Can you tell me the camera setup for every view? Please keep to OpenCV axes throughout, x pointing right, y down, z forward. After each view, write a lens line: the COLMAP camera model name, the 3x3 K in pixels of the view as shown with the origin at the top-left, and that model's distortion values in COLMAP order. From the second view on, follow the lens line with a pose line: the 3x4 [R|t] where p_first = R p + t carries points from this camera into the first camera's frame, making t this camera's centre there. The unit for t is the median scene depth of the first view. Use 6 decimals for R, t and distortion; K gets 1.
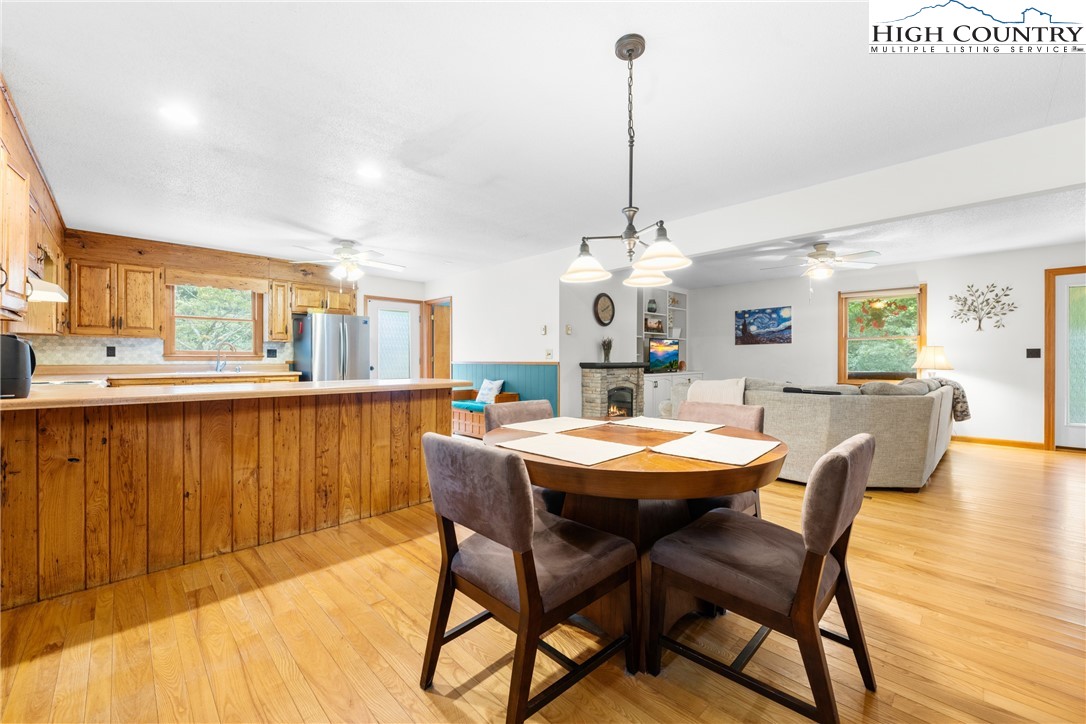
lens RADIAL K [[430.9, 0, 542.2], [0, 430.9, 362.6], [0, 0, 1]] dist [-0.001248, 0.000042]
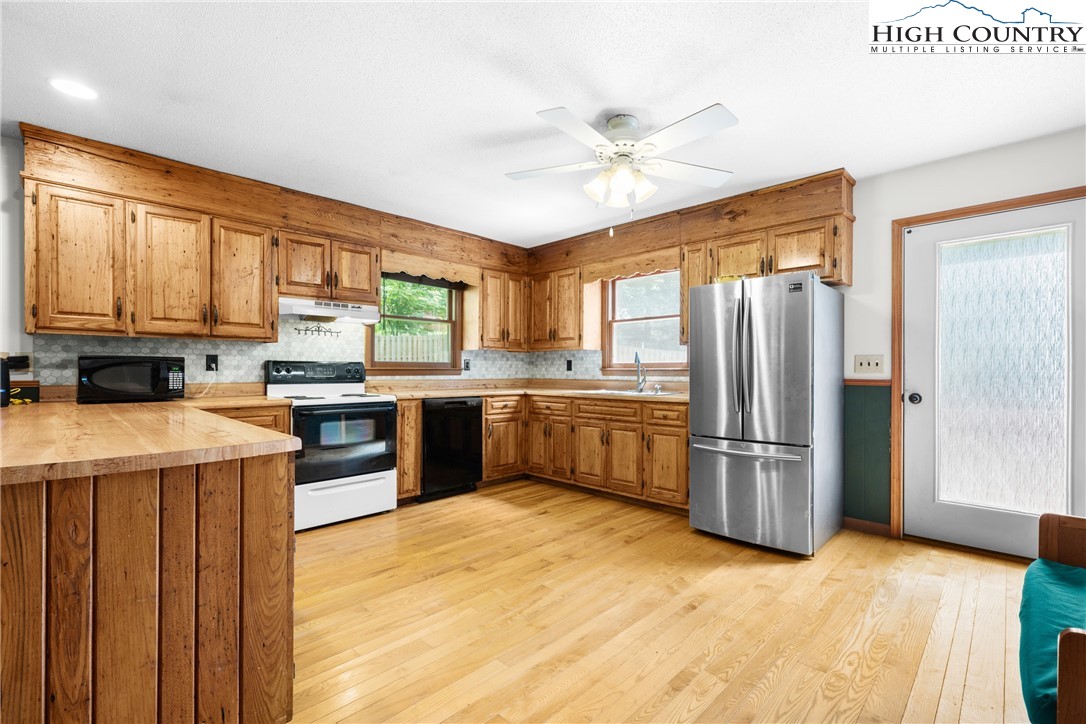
lens RADIAL K [[478.6, 0, 546.2], [0, 478.6, 370.3], [0, 0, 1]] dist [-0.000700, -0.000312]
pose [[0.020218, -0.001442, -0.999795, 0.049527], [-0.009136, 0.999957, -0.001627, -0.011223], [0.999754, 0.009167, 0.020204, 0.818973]]
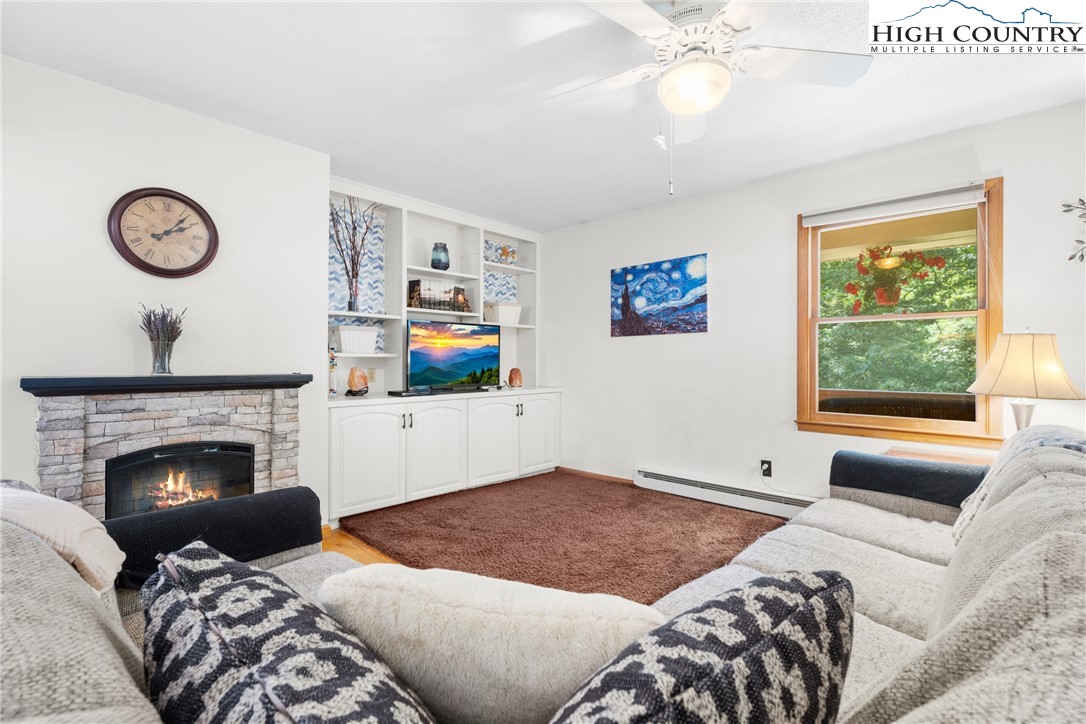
lens RADIAL K [[487.1, 0, 543.0], [0, 487.1, 362.0], [0, 0, 1]] dist [0.000762, -0.000017]
pose [[0.999341, 0.003306, 0.036159, 0.483126], [-0.003040, 0.999968, -0.007412, -0.009856], [-0.036182, 0.007297, 0.999319, 0.602737]]
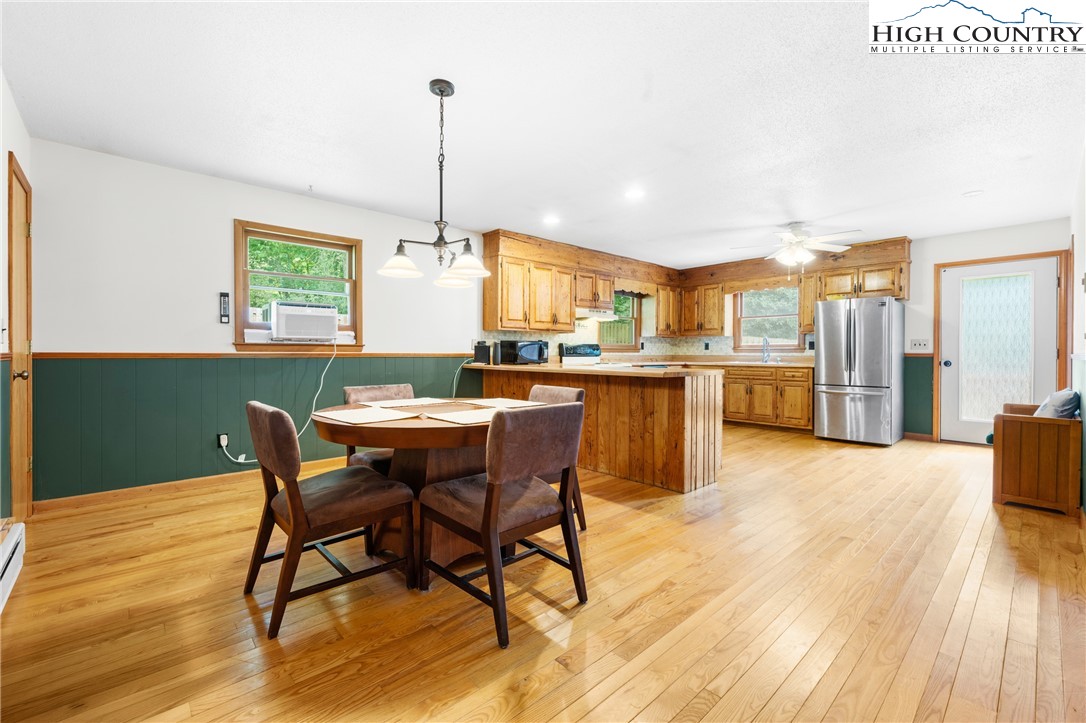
lens RADIAL K [[458.0, 0, 542.9], [0, 458.0, 355.8], [0, 0, 1]] dist [0.000242, -0.000041]
pose [[-0.035045, 0.004604, -0.999375, 0.493137], [-0.008881, 0.999948, 0.004918, 0.002831], [0.999346, 0.009048, -0.035002, 0.444067]]
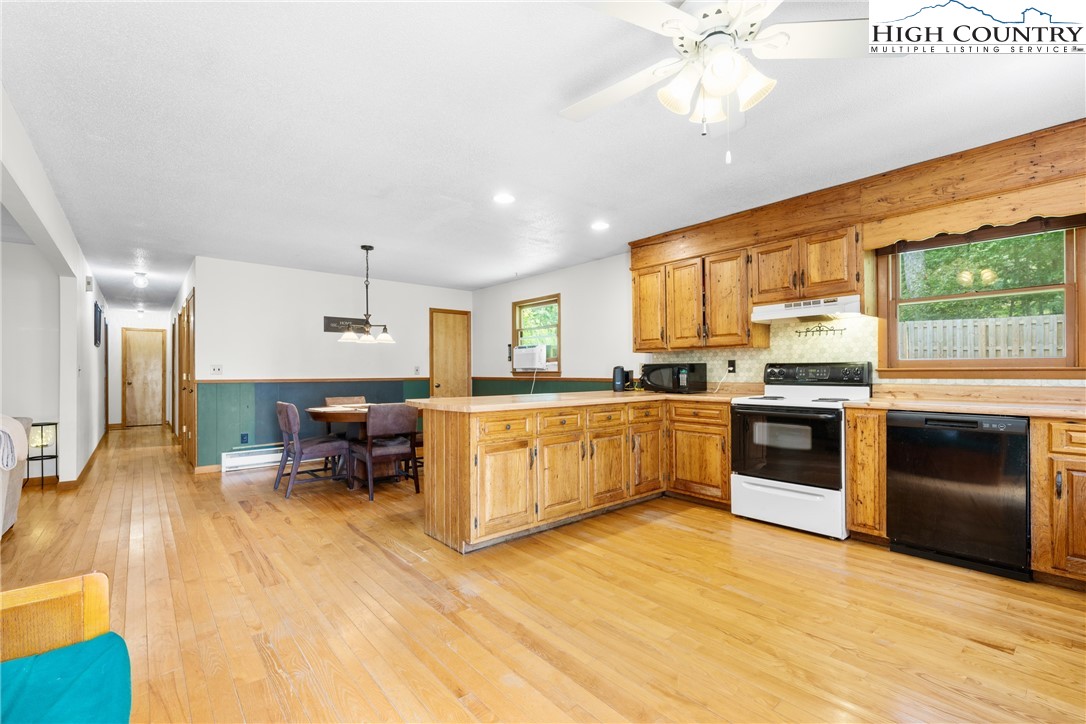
lens RADIAL K [[474.7, 0, 541.2], [0, 474.7, 368.4], [0, 0, 1]] dist [0.000359, 0.000060]
pose [[-0.997395, 0.004533, 0.071991, -0.320900], [0.004433, 0.999989, -0.001552, -0.014939], [-0.071997, -0.001228, -0.997404, 1.199195]]
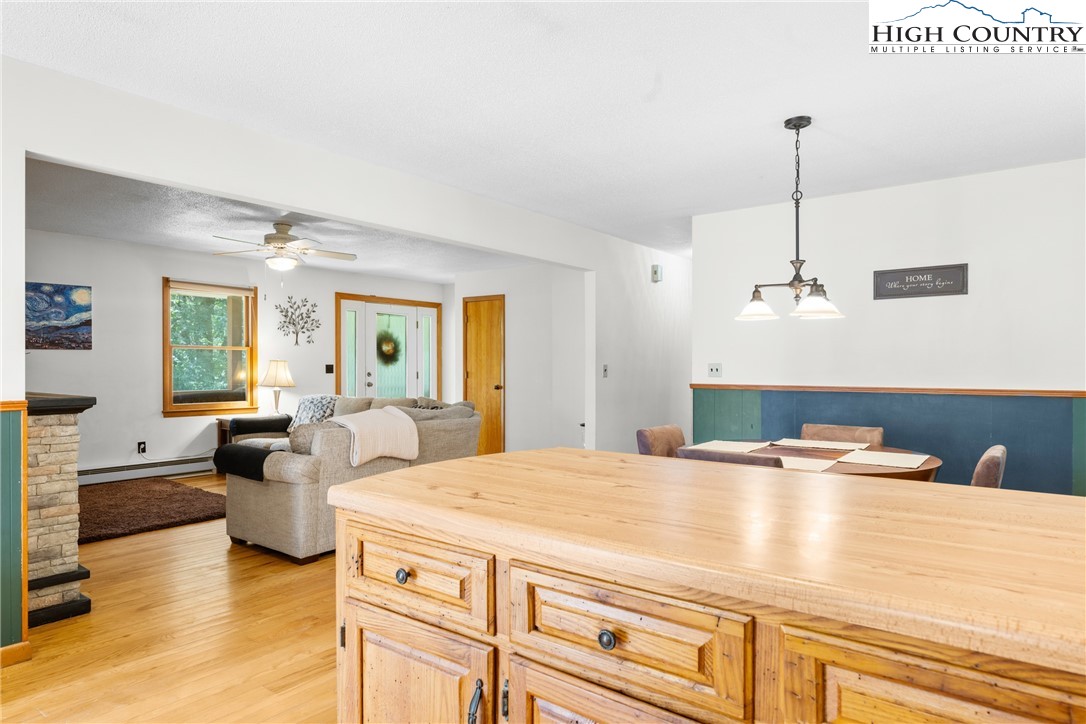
lens RADIAL K [[644.6, 0, 547.0], [0, 644.6, 371.9], [0, 0, 1]] dist [-0.001830, 0.001276]
pose [[-0.135890, -0.008541, 0.990687, -0.482811], [0.006173, 0.999936, 0.009467, -0.024466], [-0.990705, 0.007403, -0.135829, 0.639150]]
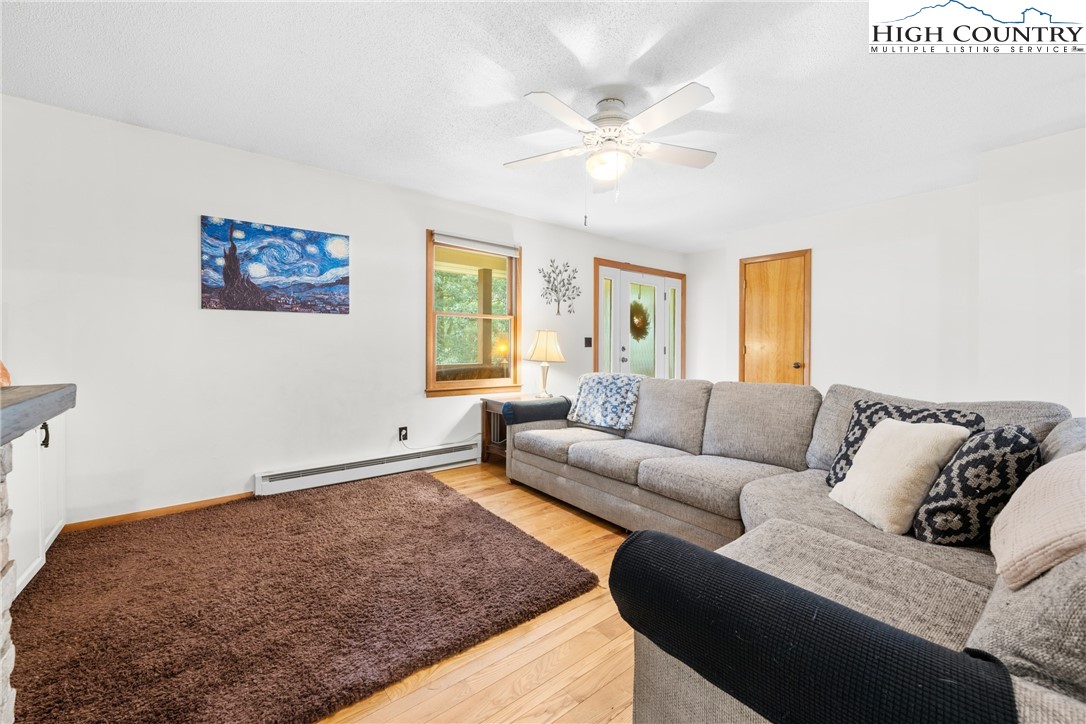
lens RADIAL K [[433.5, 0, 542.6], [0, 433.5, 351.0], [0, 0, 1]] dist [-0.001378, -0.000051]
pose [[0.101500, -0.009677, 0.994788, 0.157018], [0.002158, 0.999952, 0.009508, -0.010919], [-0.994833, 0.001181, 0.101516, 0.939124]]
